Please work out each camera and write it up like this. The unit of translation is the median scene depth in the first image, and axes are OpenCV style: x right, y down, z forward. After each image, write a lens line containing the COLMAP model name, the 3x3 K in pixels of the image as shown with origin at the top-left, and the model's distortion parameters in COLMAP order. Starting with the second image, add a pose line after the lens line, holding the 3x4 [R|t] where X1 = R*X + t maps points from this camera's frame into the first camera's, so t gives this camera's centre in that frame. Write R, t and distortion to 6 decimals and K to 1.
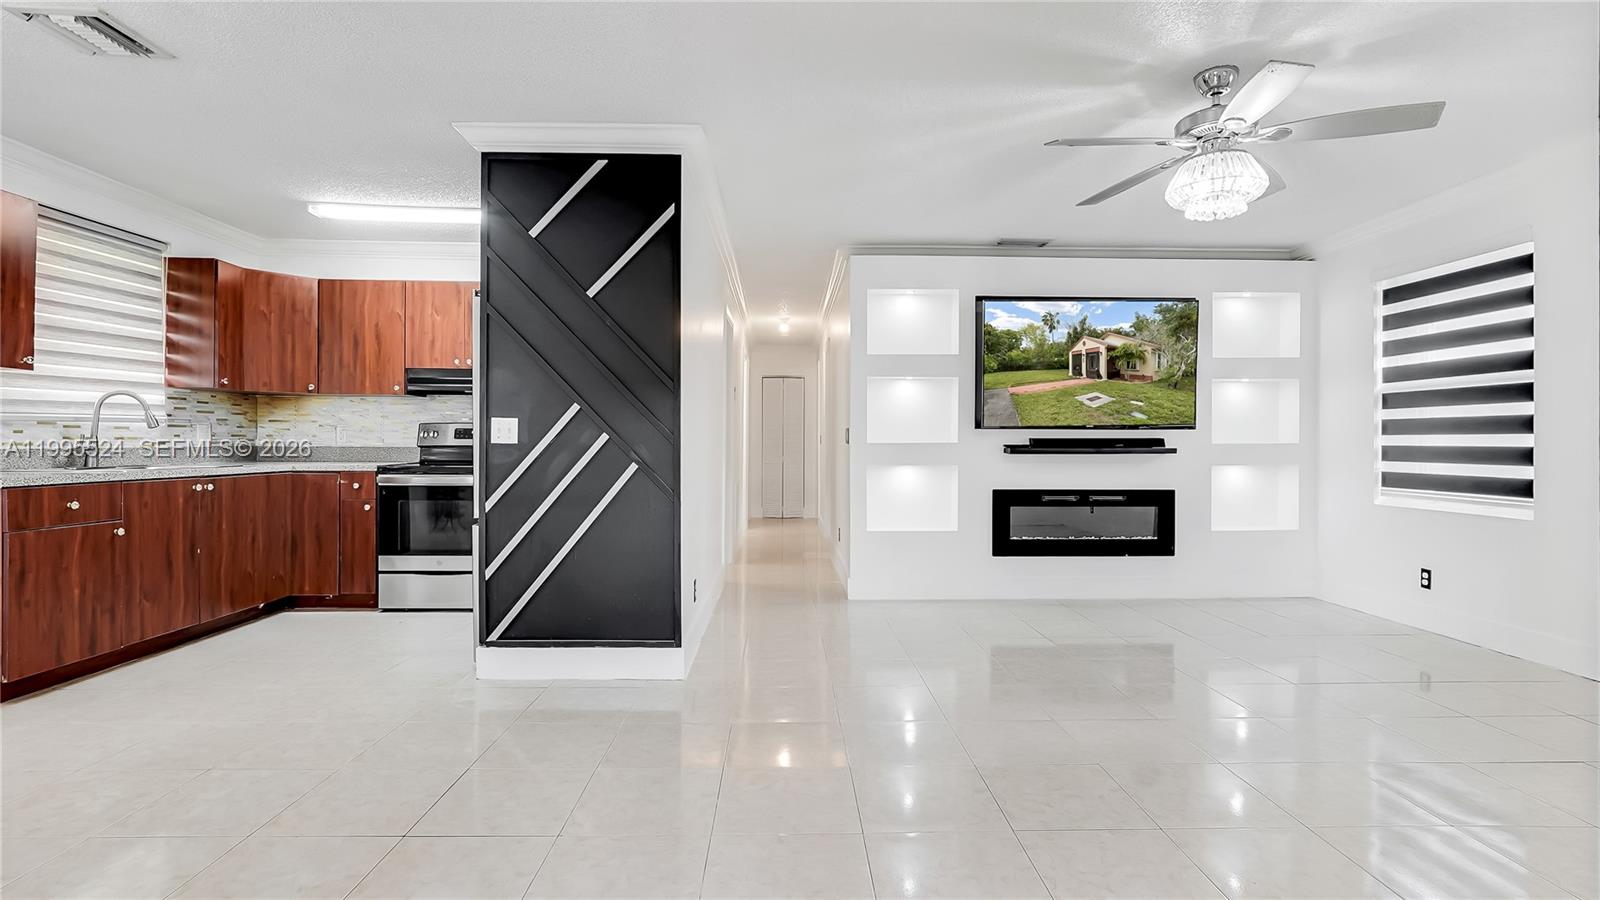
lens RADIAL K [[772.2, 0, 794.7], [0, 772.2, 446.6], [0, 0, 1]] dist [-0.006207, 0.003495]
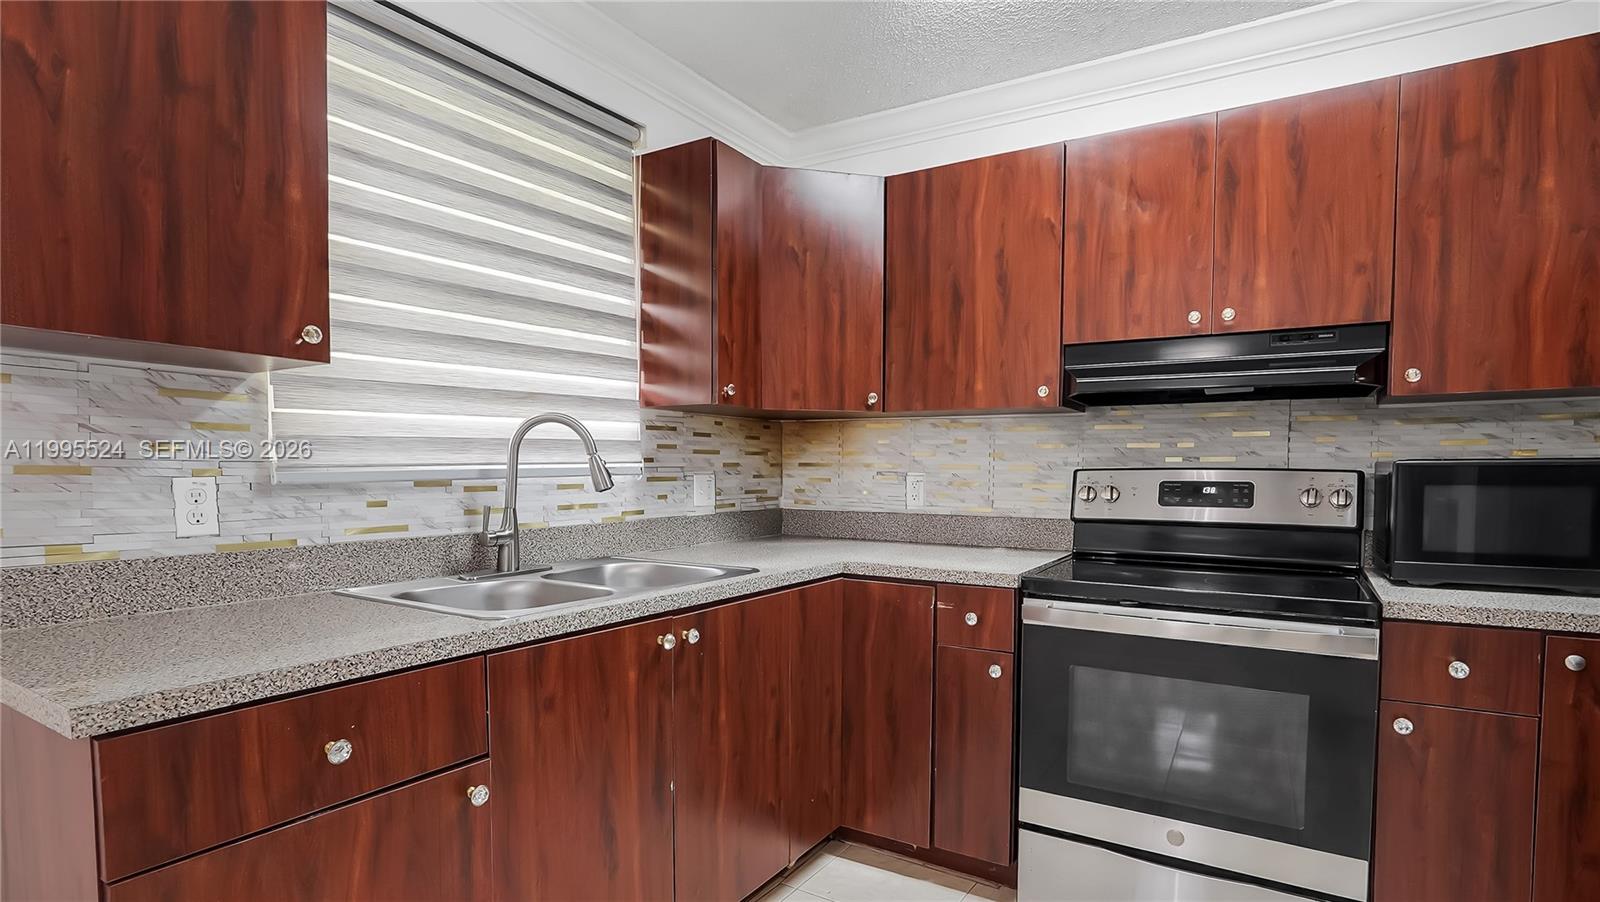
lens RADIAL K [[772.2, 0, 803.2], [0, 772.2, 506.3], [0, 0, 1]] dist [-0.006207, 0.003495]
pose [[0.838690, 0.025197, -0.544025, -0.431126], [-0.001718, 0.999047, 0.043624, -0.032411], [0.544606, -0.035652, 0.837934, 0.610686]]
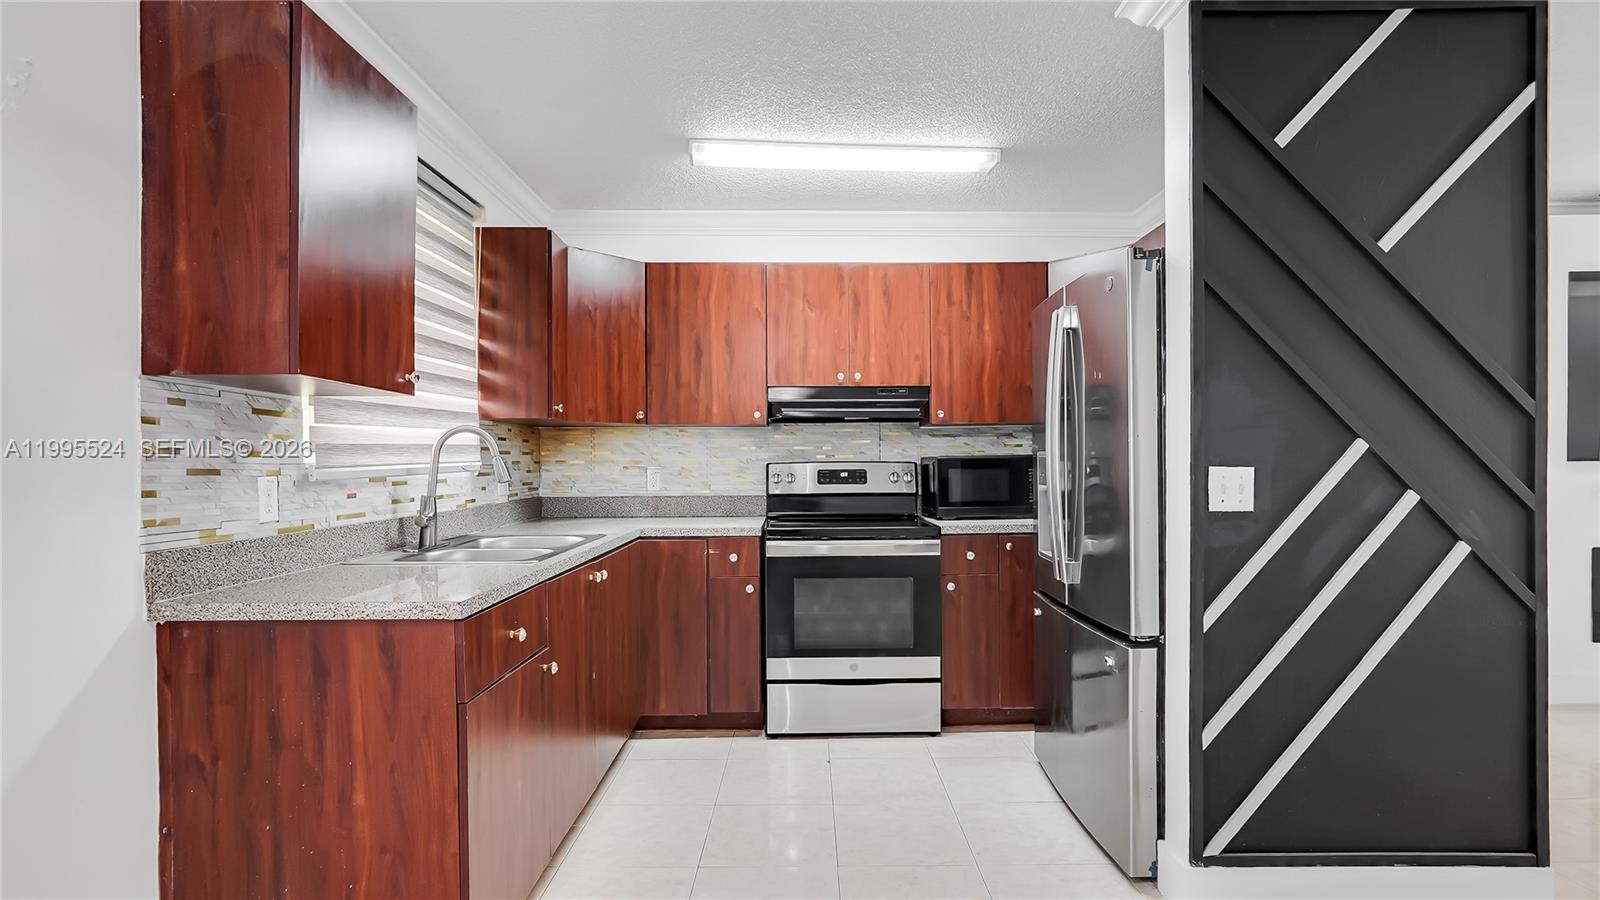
lens RADIAL K [[772.2, 0, 767.4], [0, 772.2, 469.1], [0, 0, 1]] dist [-0.006207, 0.003495]
pose [[0.999529, -0.012397, -0.028087, -0.540563], [0.012547, 0.999908, 0.005166, -0.032873], [0.028020, -0.005516, 0.999592, 0.322948]]
